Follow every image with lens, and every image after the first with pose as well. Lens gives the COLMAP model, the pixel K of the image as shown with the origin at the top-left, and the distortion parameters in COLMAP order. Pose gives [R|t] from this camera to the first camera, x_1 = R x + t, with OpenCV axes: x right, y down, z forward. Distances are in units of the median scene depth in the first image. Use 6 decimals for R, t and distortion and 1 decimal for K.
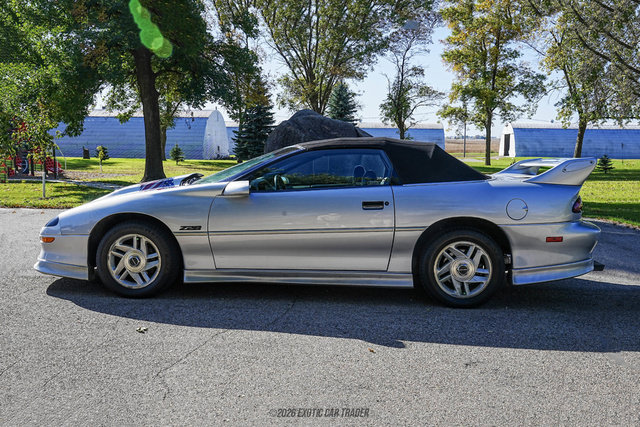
lens RADIAL K [[1054.0, 0, 320.0], [0, 1054.0, 213.5], [0, 0, 1]] dist [0.009439, -0.026722]
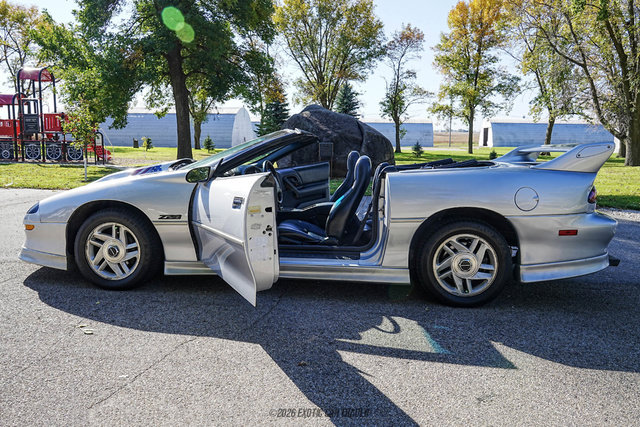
lens RADIAL K [[709.9, 0, 303.0], [0, 709.9, 211.1], [0, 0, 1]] dist [-0.030727, 0.003610]
pose [[0.998591, 0.005563, -0.052780, 0.015556], [-0.003902, 0.999495, 0.031523, -0.006527], [0.052929, -0.031272, 0.998108, 0.212625]]
